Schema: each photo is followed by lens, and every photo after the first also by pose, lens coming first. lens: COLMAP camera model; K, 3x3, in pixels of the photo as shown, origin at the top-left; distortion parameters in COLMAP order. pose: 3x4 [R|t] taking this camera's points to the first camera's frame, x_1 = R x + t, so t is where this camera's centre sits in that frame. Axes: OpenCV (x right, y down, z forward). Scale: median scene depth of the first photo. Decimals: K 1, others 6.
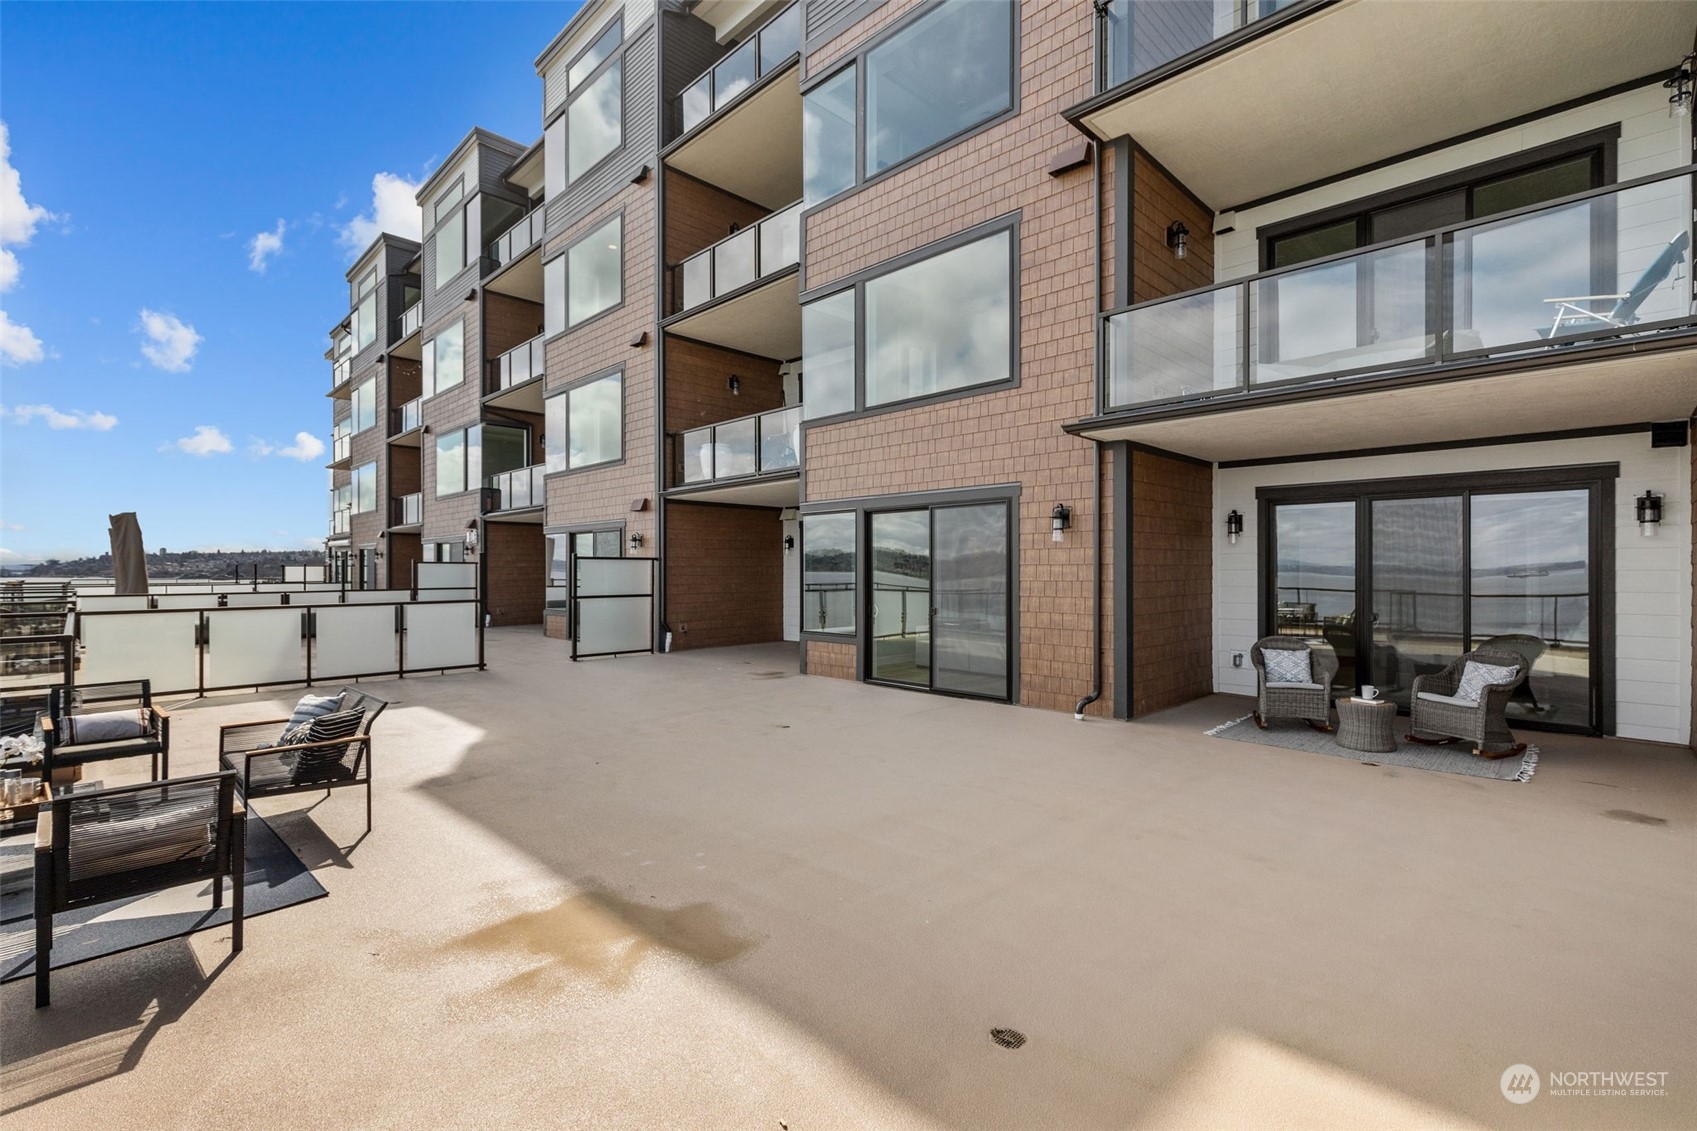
lens RADIAL K [[764.4, 0, 863.3], [0, 764.4, 566.8], [0, 0, 1]] dist [0.000281, -0.000343]
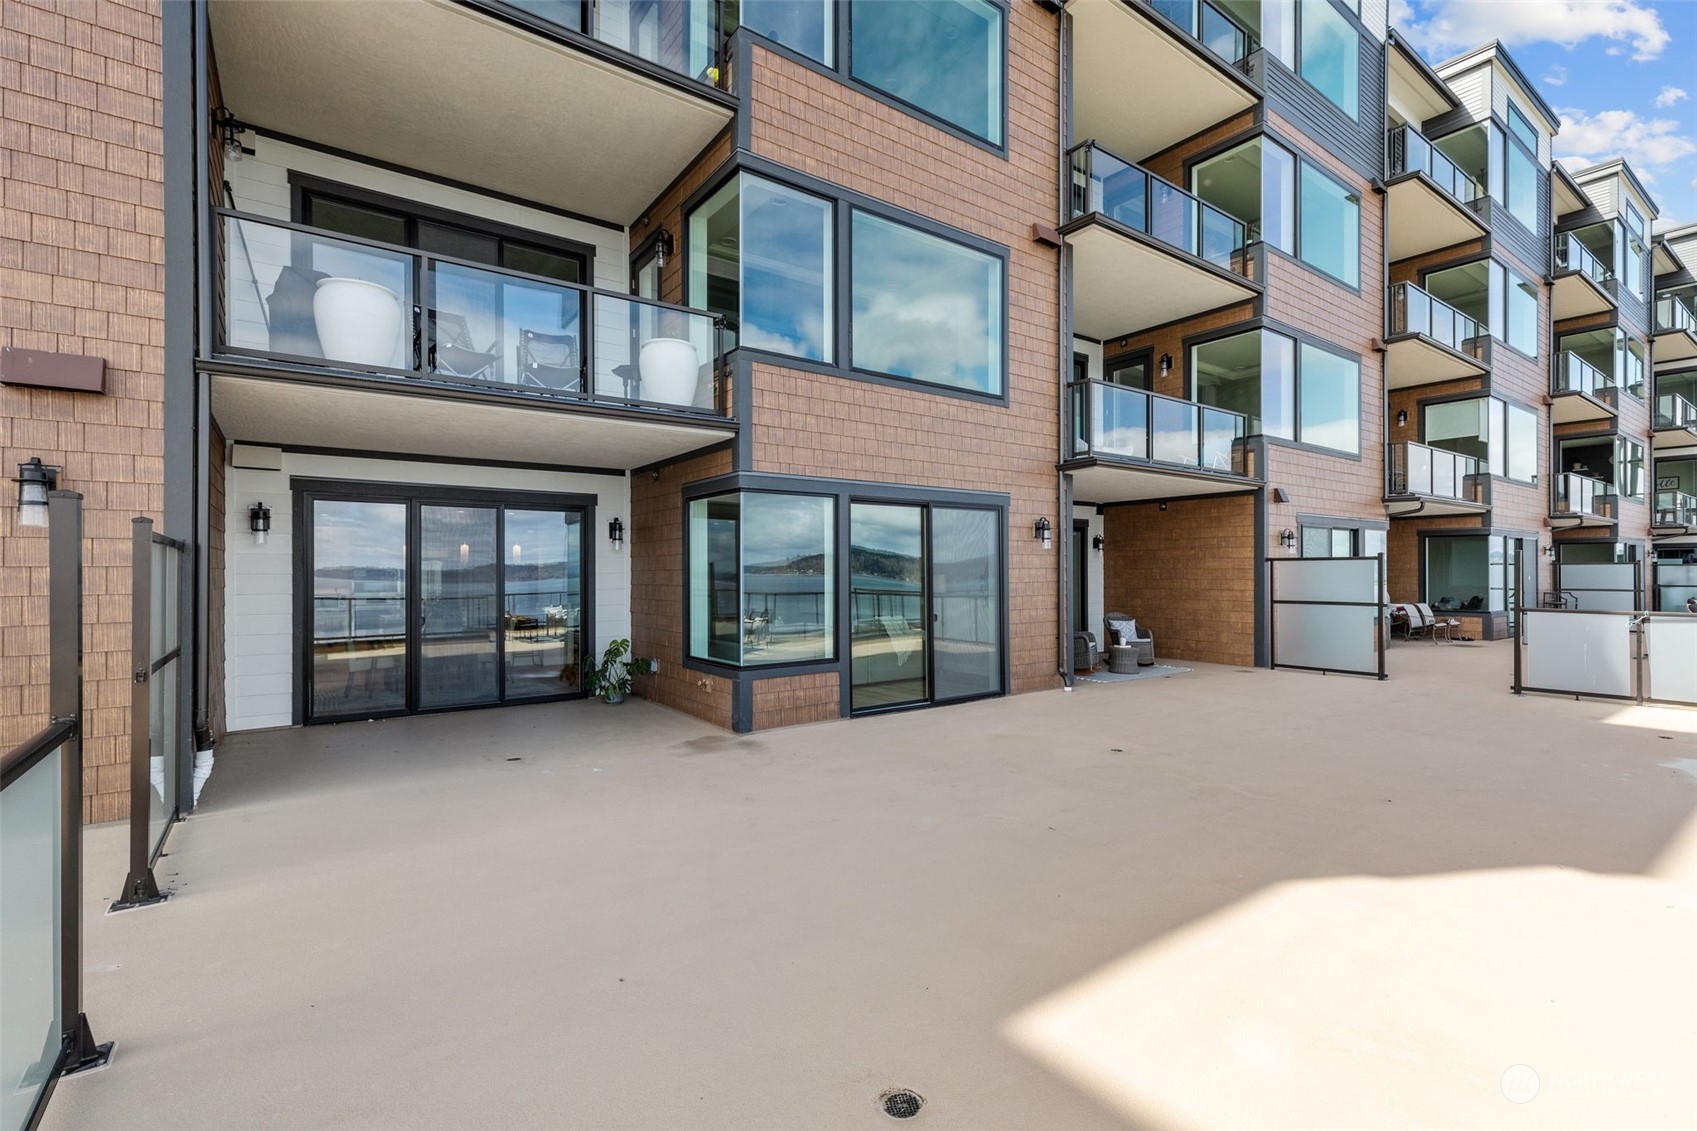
lens RADIAL K [[764.4, 0, 862.7], [0, 764.4, 570.6], [0, 0, 1]] dist [0.000281, -0.000343]
pose [[0.153659, 0.001710, 0.988122, -0.836292], [-0.000089, 0.999999, -0.001717, 0.002685], [-0.988124, 0.000175, 0.153659, 0.941967]]
